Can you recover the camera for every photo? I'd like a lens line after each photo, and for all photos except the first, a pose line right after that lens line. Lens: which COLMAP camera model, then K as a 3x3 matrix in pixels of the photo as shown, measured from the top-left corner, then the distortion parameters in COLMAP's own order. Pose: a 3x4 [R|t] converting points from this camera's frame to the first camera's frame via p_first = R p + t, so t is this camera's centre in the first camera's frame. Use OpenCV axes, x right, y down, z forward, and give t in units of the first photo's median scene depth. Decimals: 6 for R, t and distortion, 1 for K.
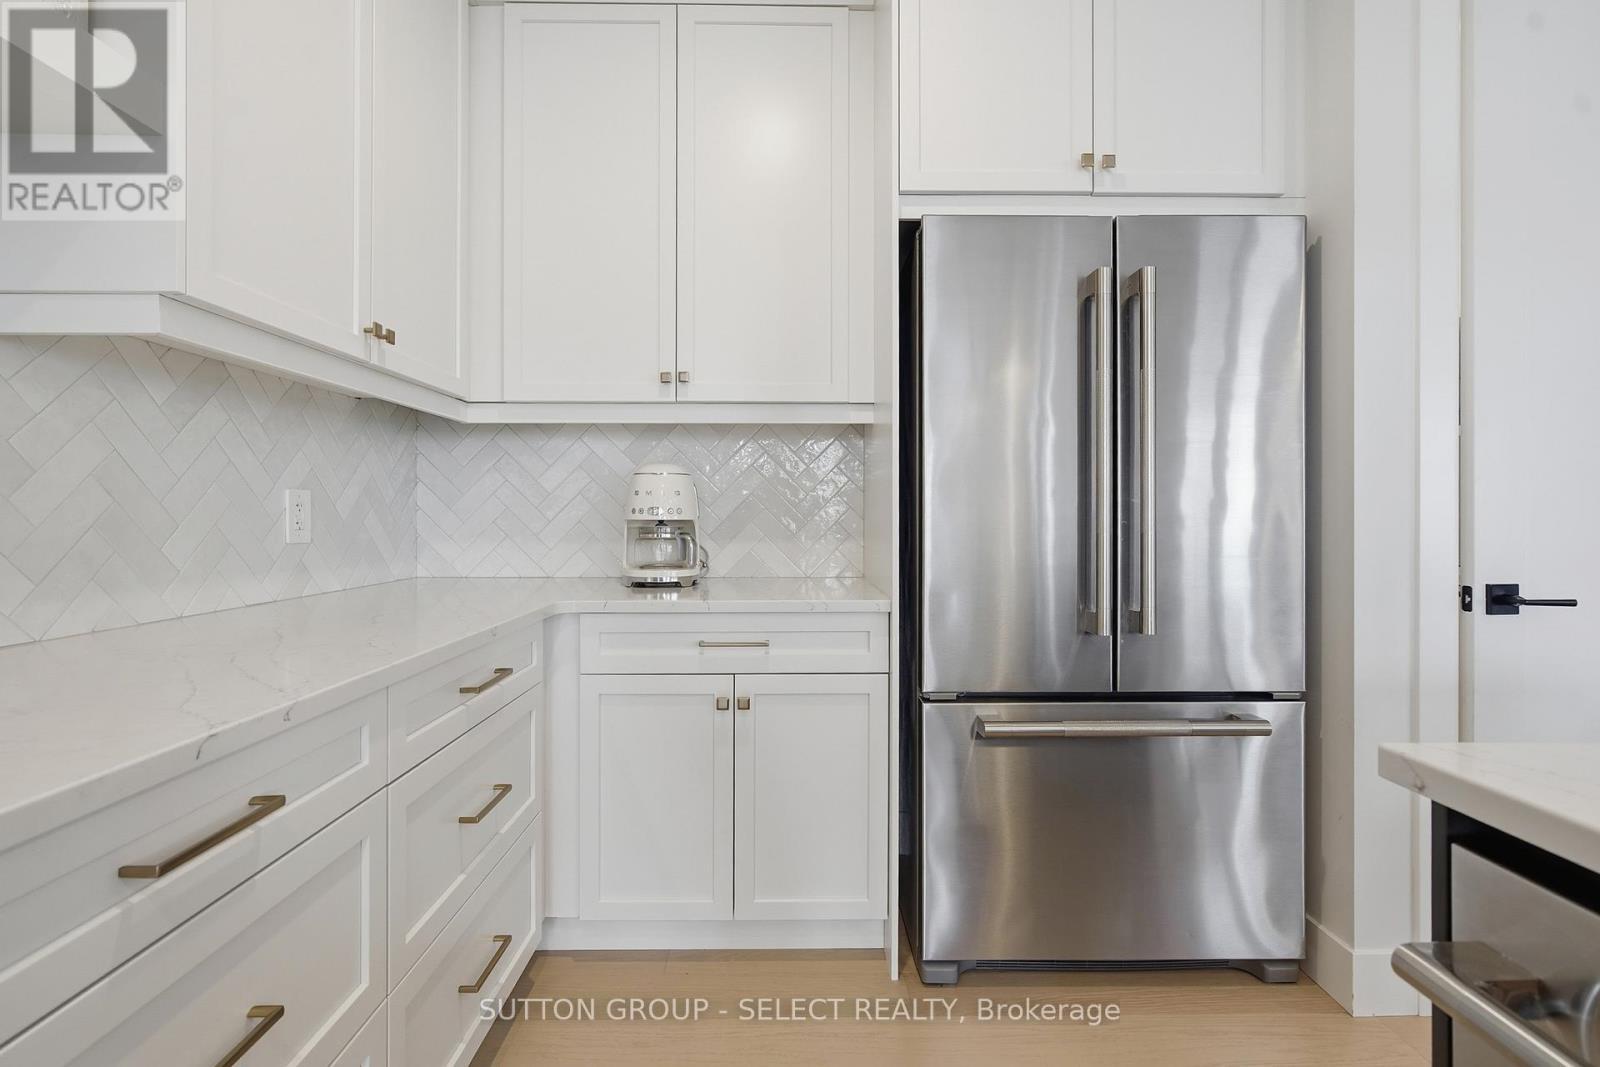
lens RADIAL K [[740.5, 0, 795.9], [0, 740.5, 516.1], [0, 0, 1]] dist [-0.002154, 0.000499]
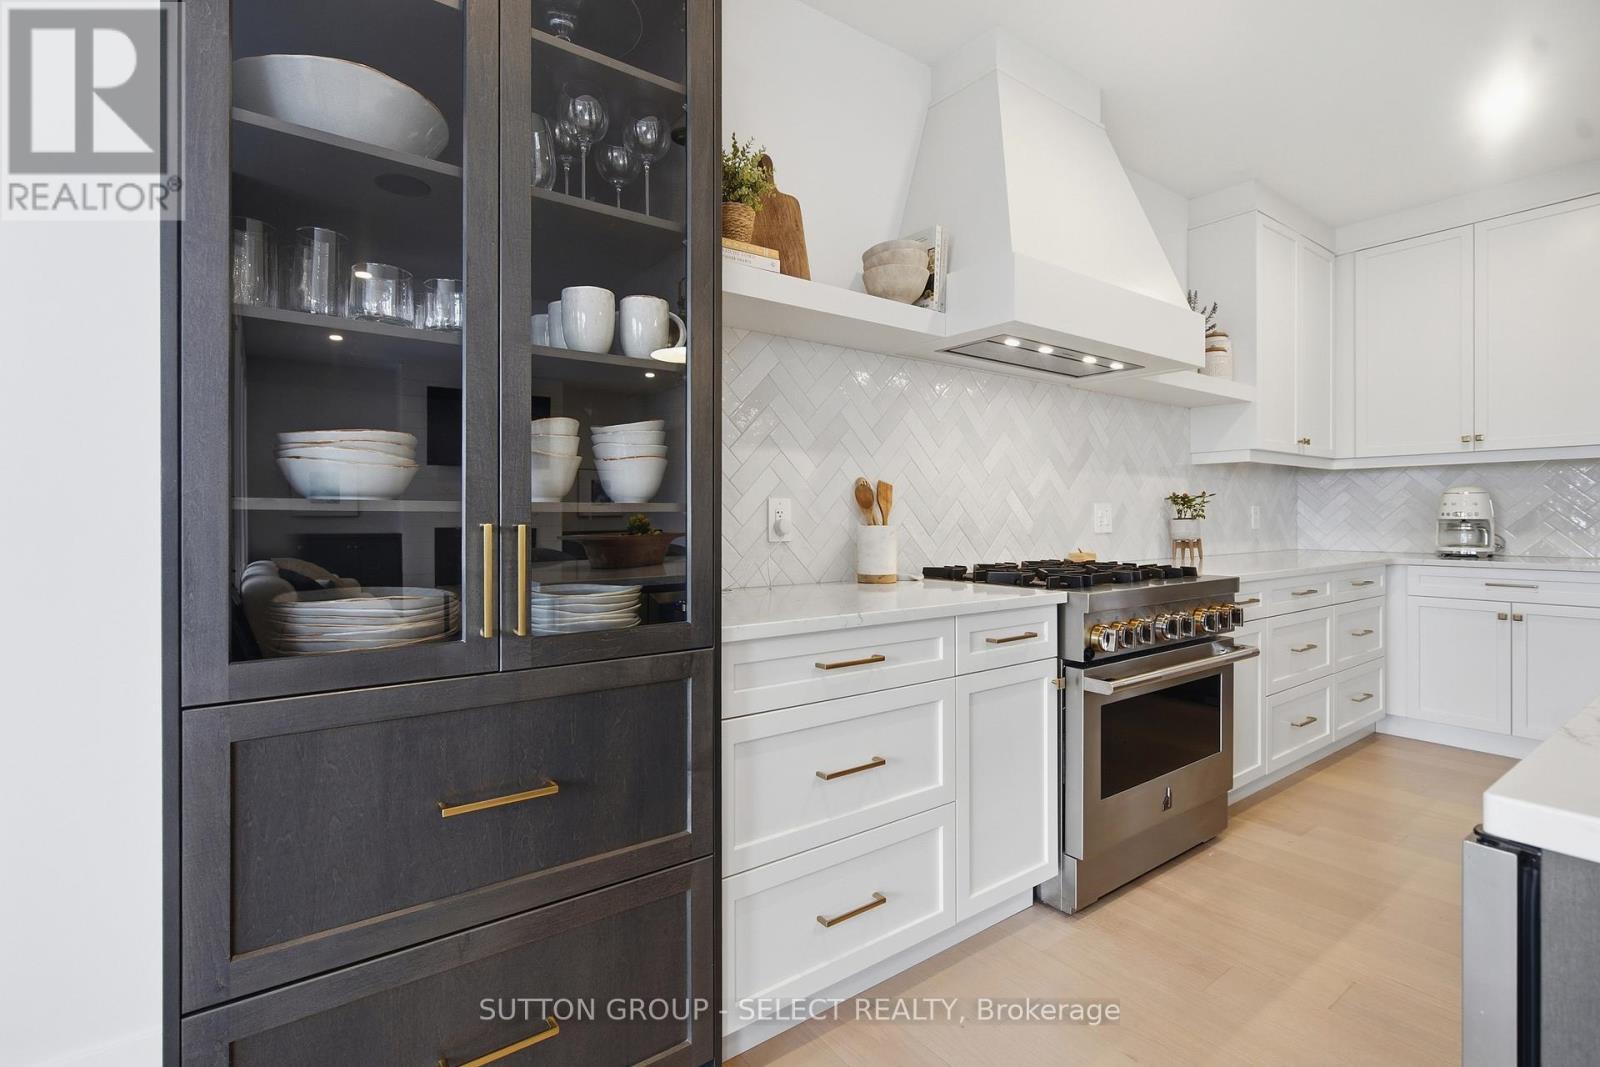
lens RADIAL K [[740.5, 0, 795.9], [0, 740.5, 516.1], [0, 0, 1]] dist [-0.002154, 0.000499]
pose [[0.580096, -0.002386, -0.814544, 0.330651], [0.002266, 0.999997, -0.001316, -0.003445], [0.814545, -0.001082, 0.580100, -1.318624]]
